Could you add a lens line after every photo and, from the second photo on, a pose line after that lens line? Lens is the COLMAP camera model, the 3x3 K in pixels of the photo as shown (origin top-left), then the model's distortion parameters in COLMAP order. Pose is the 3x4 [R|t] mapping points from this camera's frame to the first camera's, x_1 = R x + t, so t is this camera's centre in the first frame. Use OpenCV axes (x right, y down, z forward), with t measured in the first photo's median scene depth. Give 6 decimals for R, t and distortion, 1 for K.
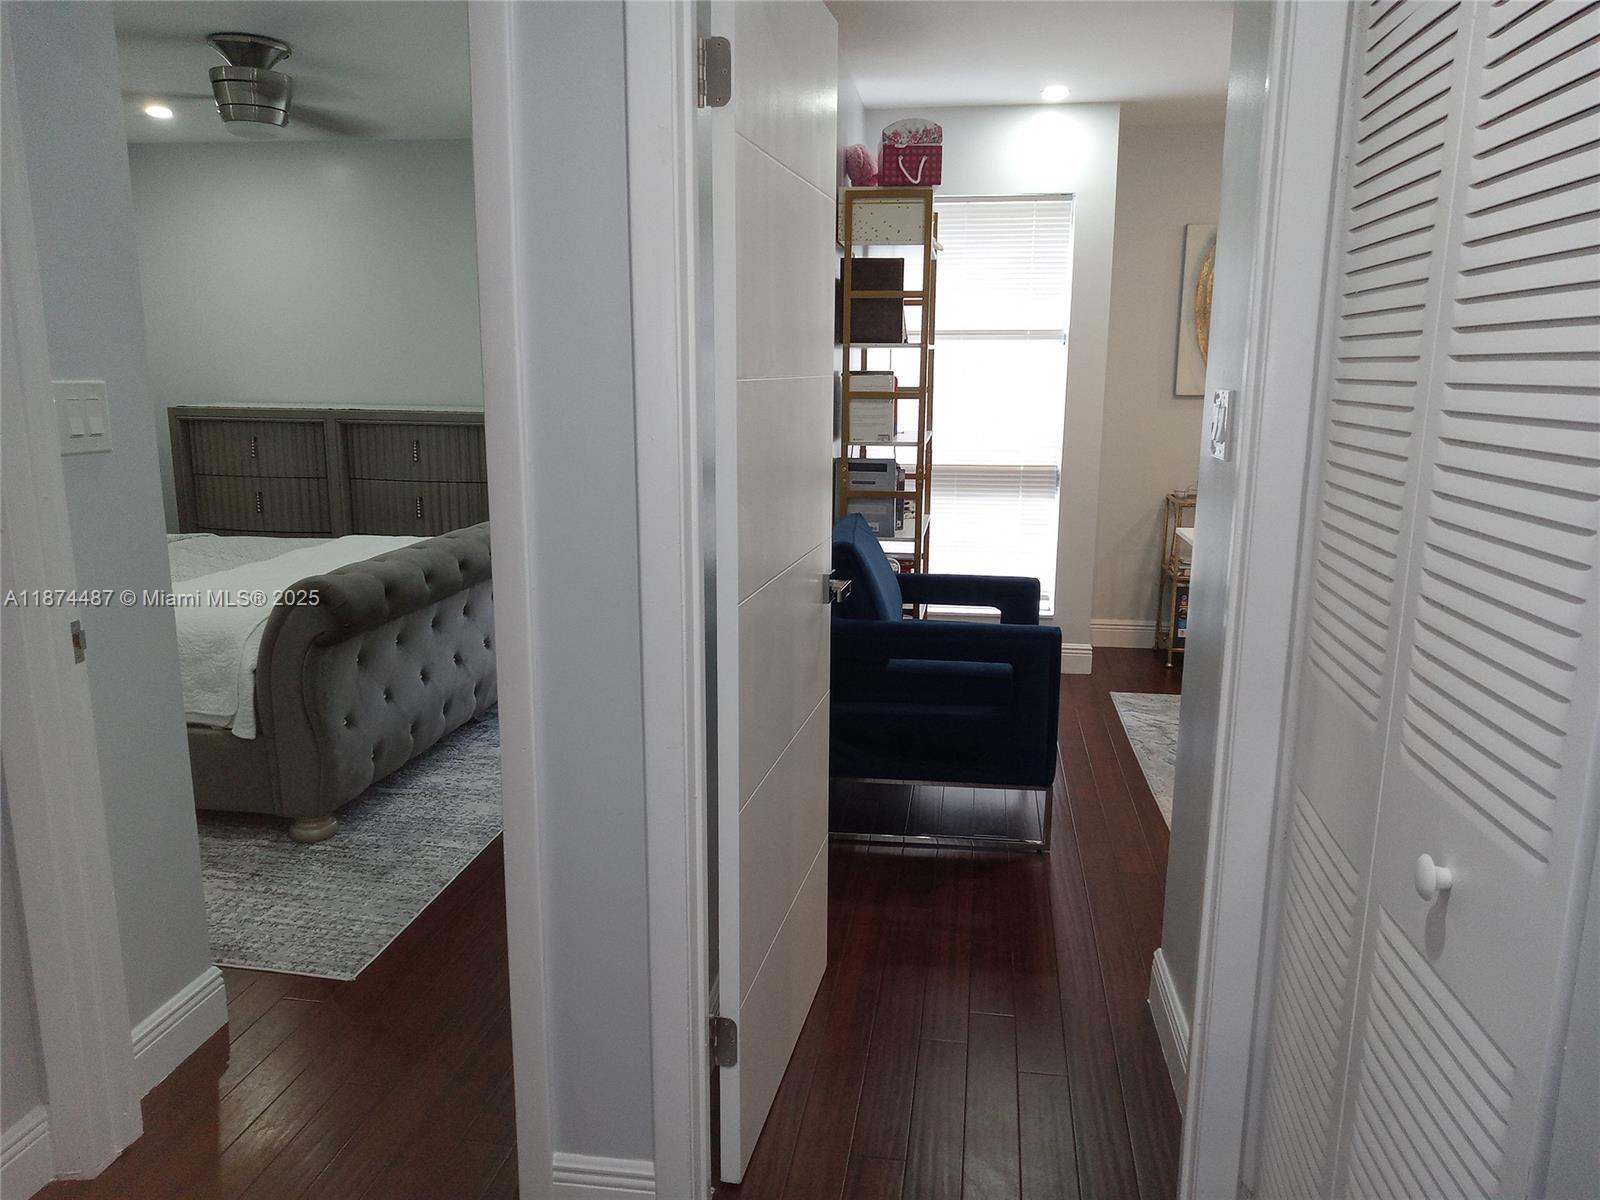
lens RADIAL K [[1185.5, 0, 800.0], [0, 1185.5, 600.0], [0, 0, 1]] dist [0.002957, -0.004532]
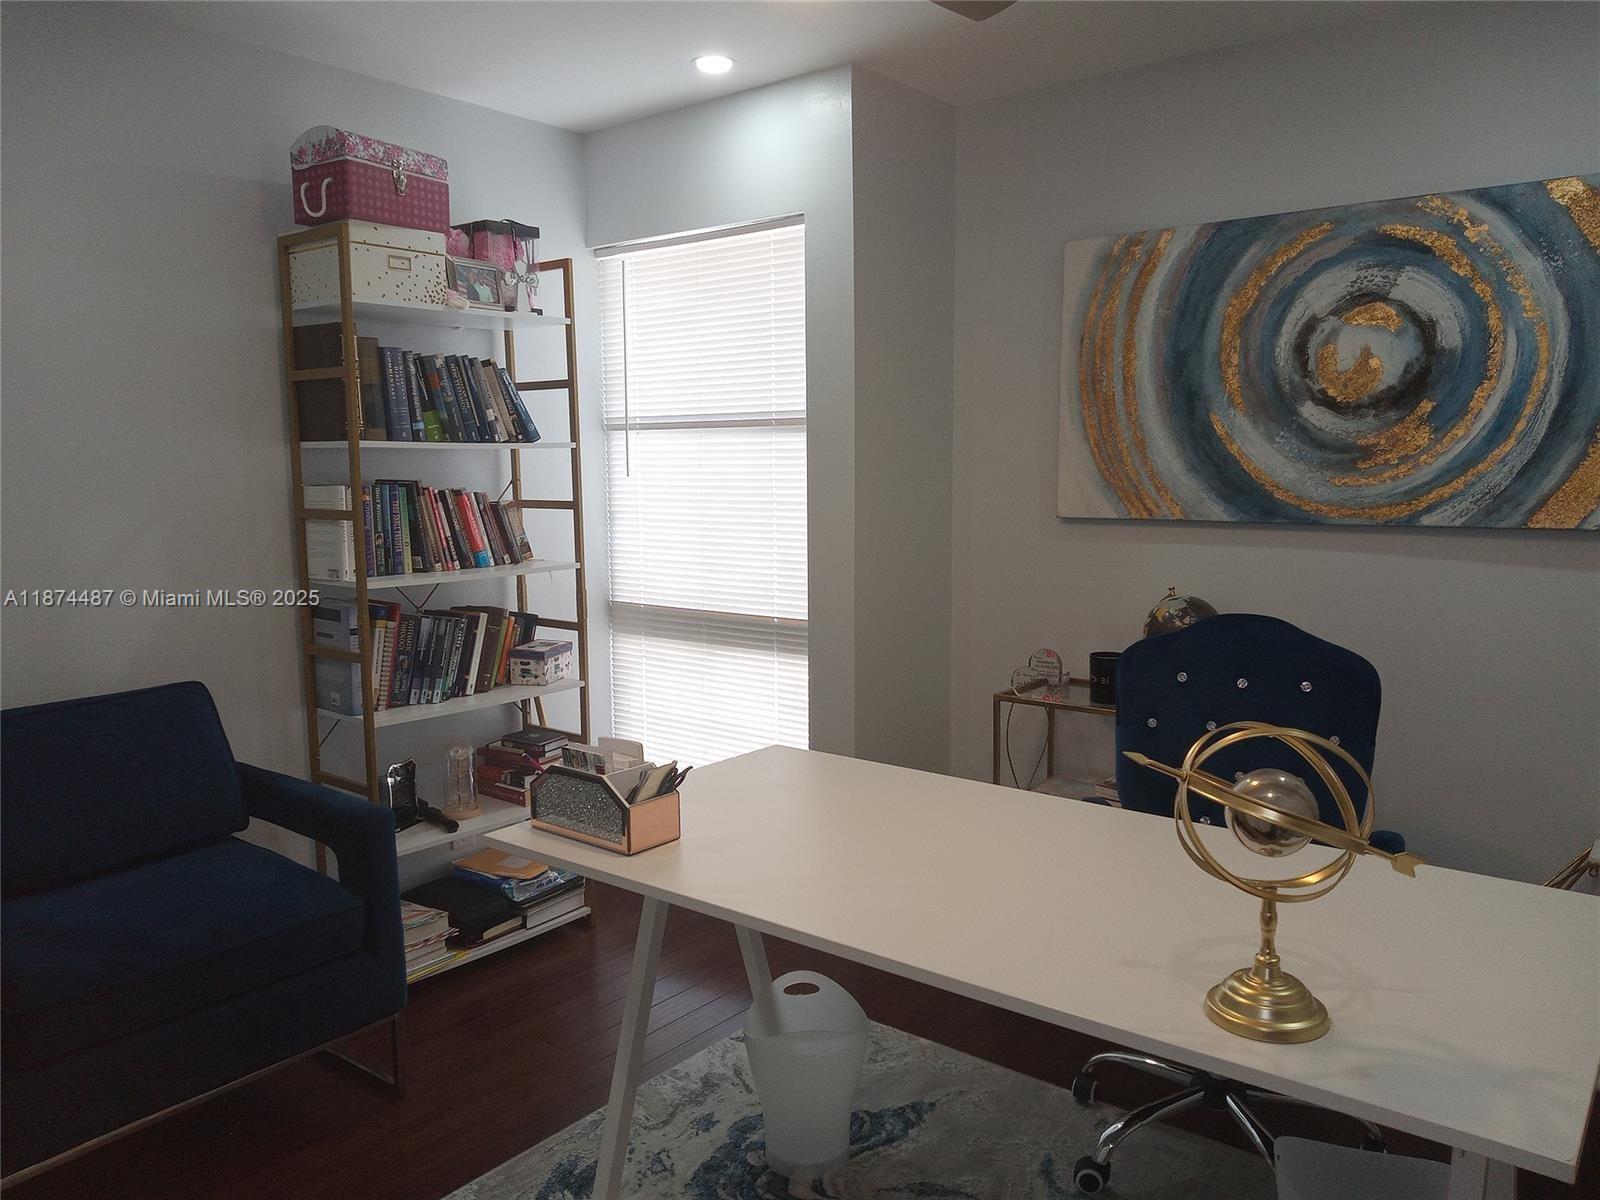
lens RADIAL K [[1185.5, 0, 800.0], [0, 1185.5, 600.0], [0, 0, 1]] dist [0.002957, -0.004532]
pose [[0.855693, 0.050017, -0.515061, 0.560691], [-0.084555, 0.995455, -0.043807, -0.094981], [0.510529, 0.081036, 0.856033, 0.445997]]
